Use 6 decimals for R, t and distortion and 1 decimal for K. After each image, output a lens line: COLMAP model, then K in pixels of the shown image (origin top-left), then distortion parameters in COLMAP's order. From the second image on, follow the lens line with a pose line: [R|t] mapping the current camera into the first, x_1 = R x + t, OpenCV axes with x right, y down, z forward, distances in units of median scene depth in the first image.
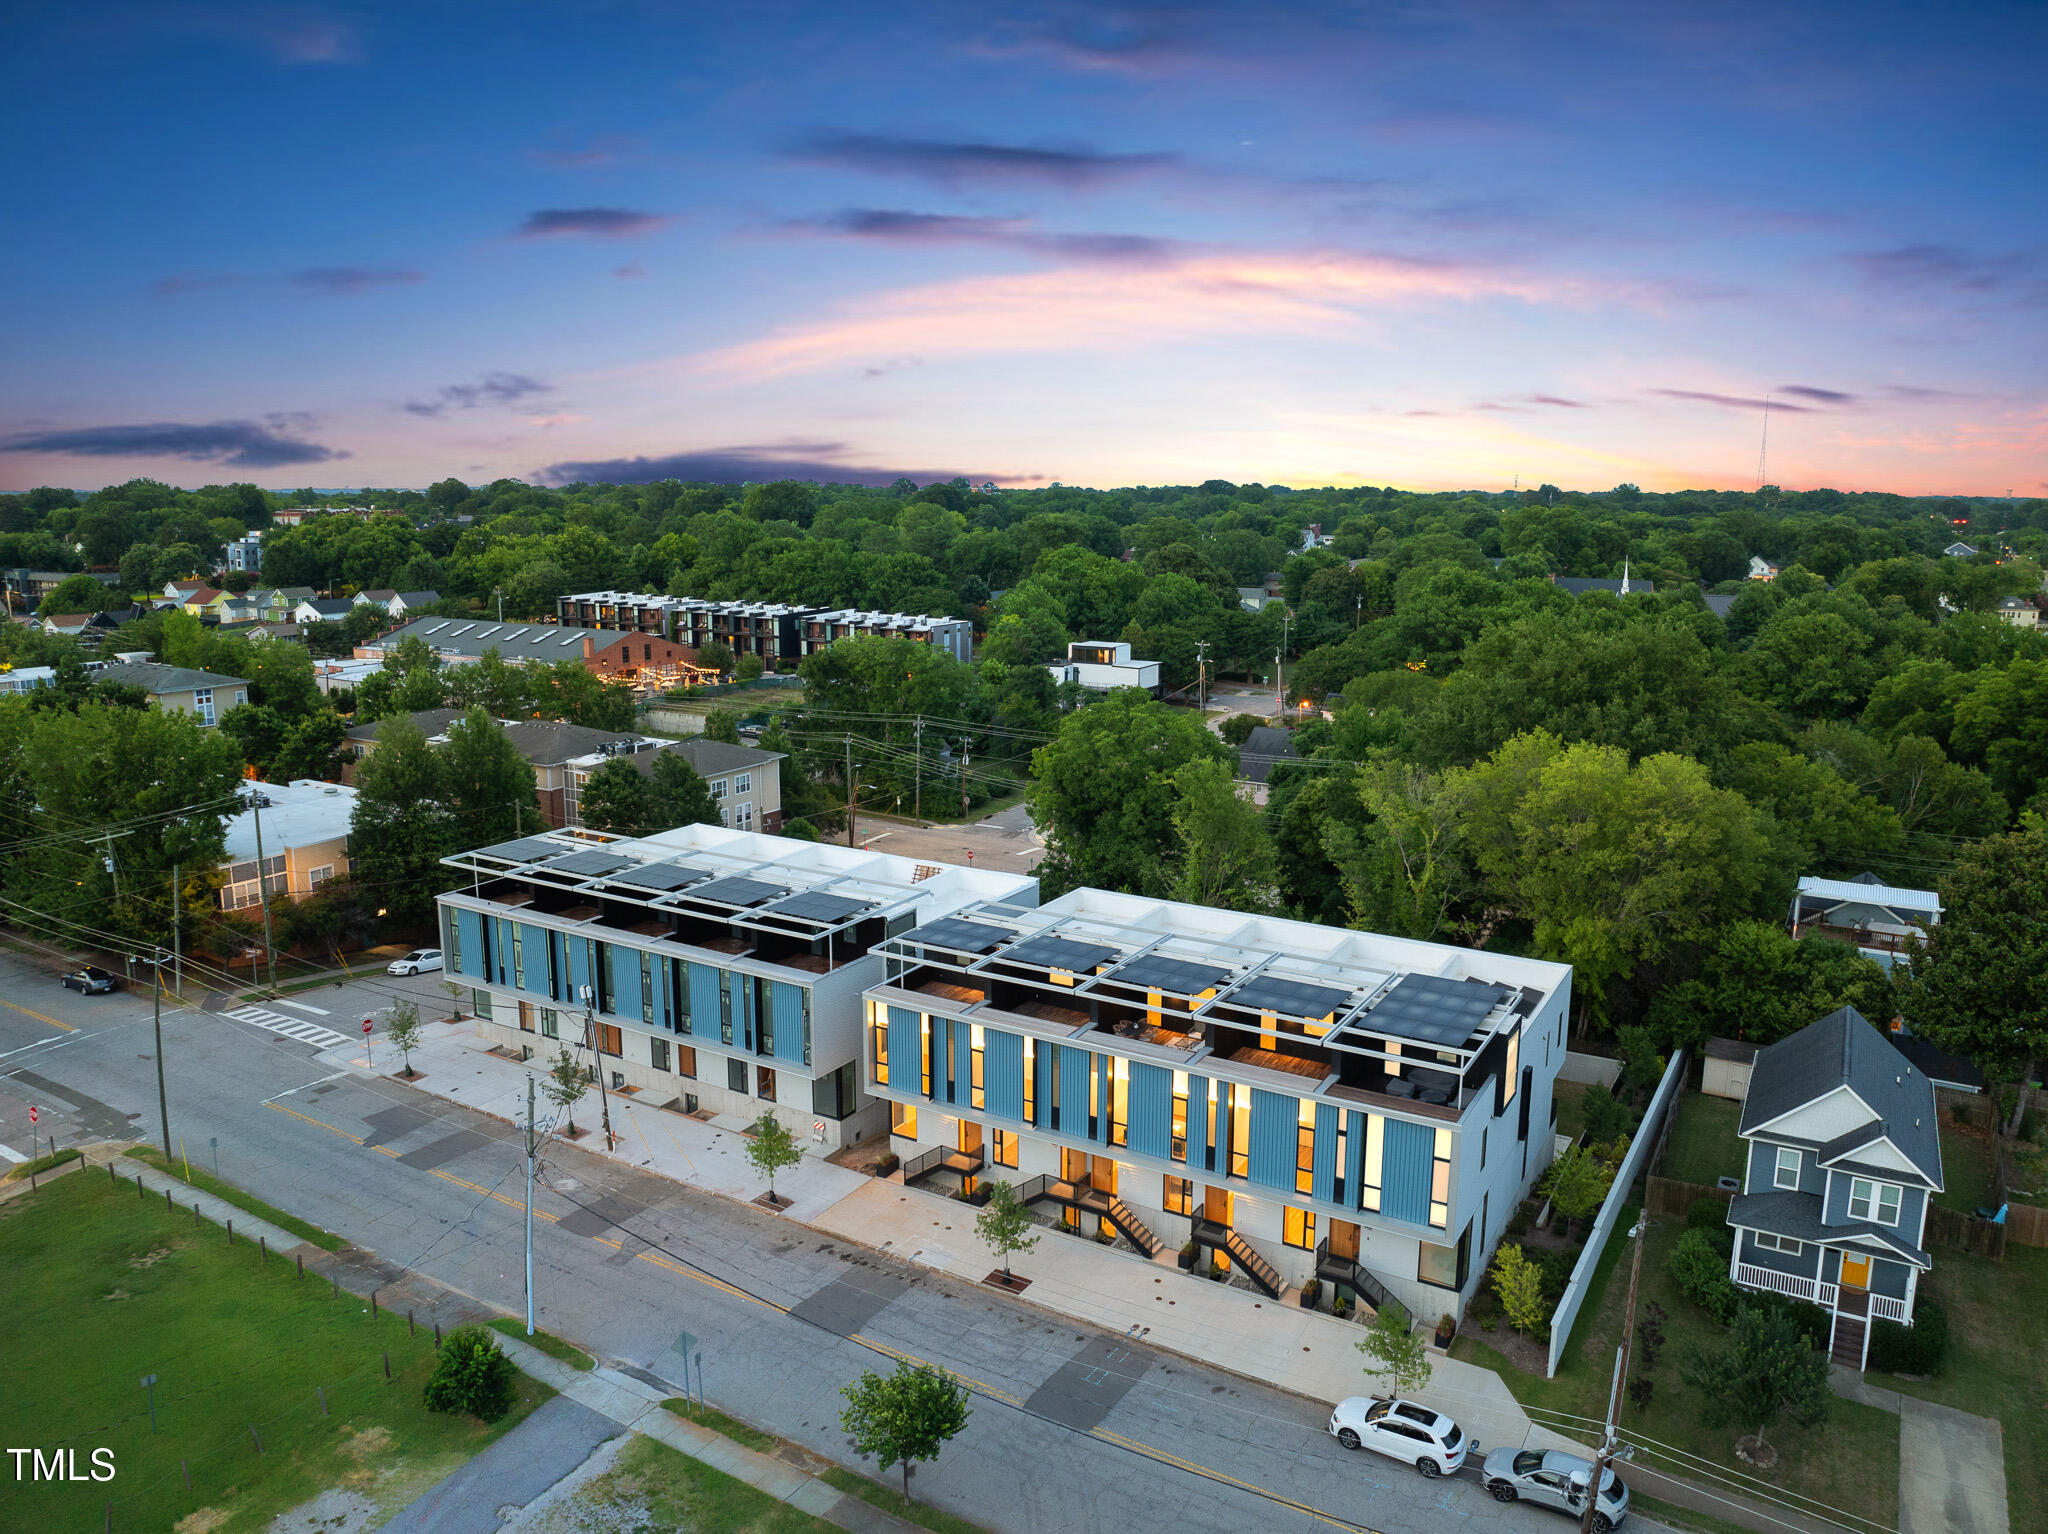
lens RADIAL K [[1440.0, 0, 1042.7], [0, 1440.0, 758.6], [0, 0, 1]] dist [-0.047686, 0.001589]
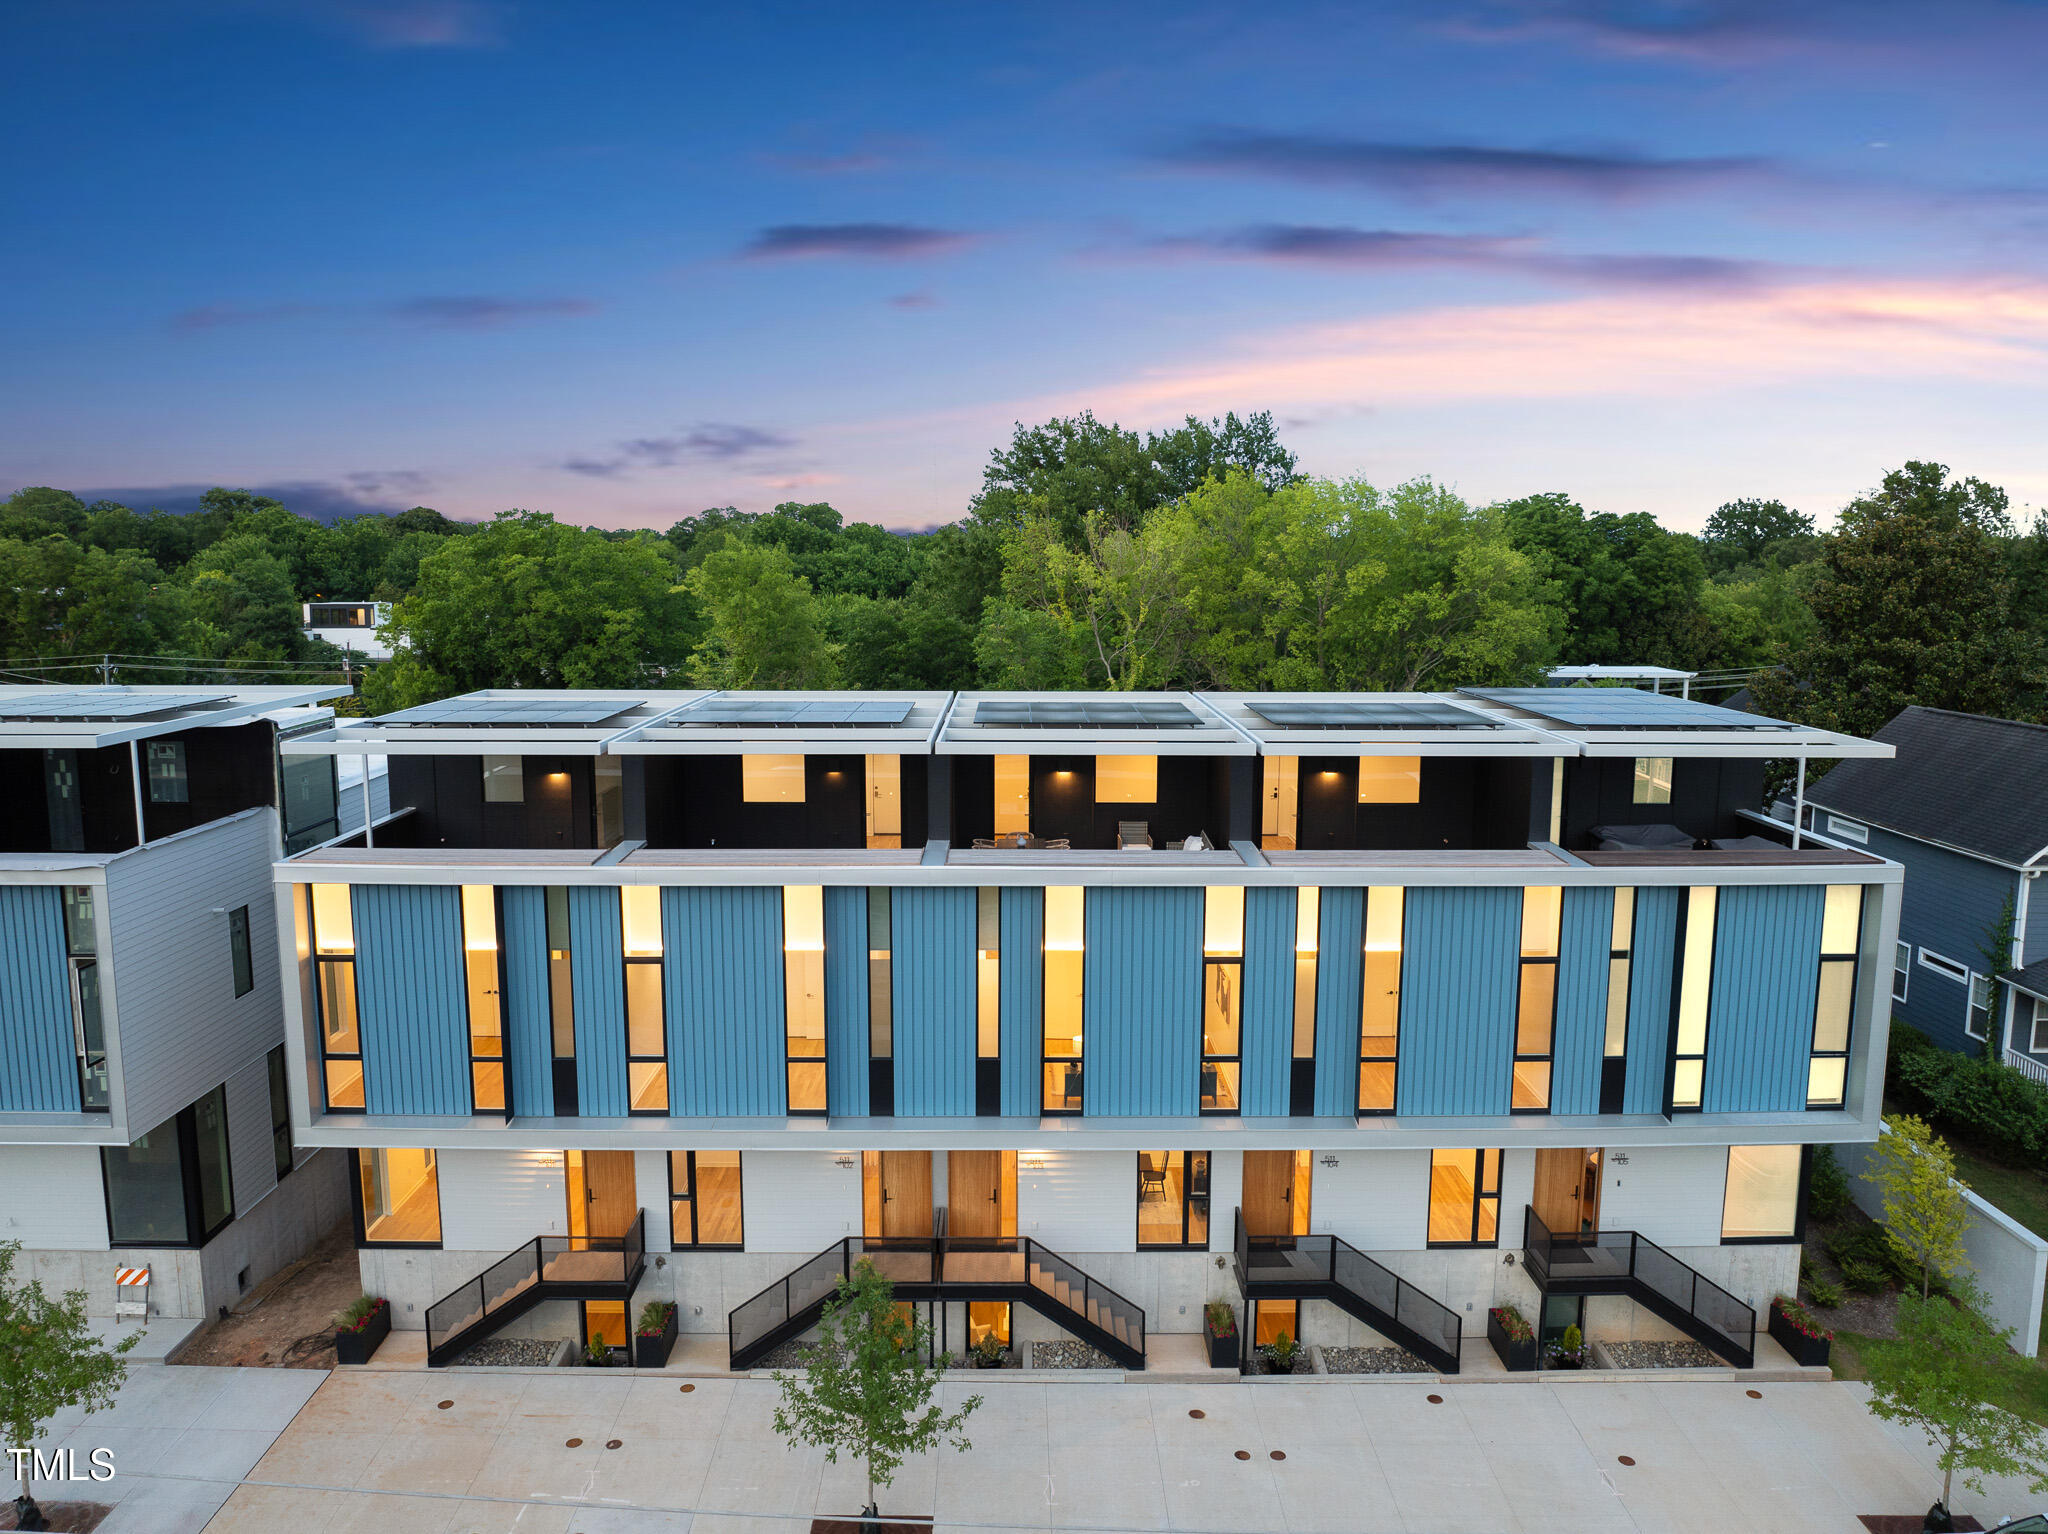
lens RADIAL K [[1424.0, 0, 1043.1], [0, 1424.0, 759.7], [0, 0, 1]] dist [-0.041698, -0.001738]
pose [[0.850167, -0.073497, 0.521358, -0.138871], [0.094232, 0.995461, -0.013331, 0.154711], [-0.518012, 0.060462, 0.853234, 0.579821]]
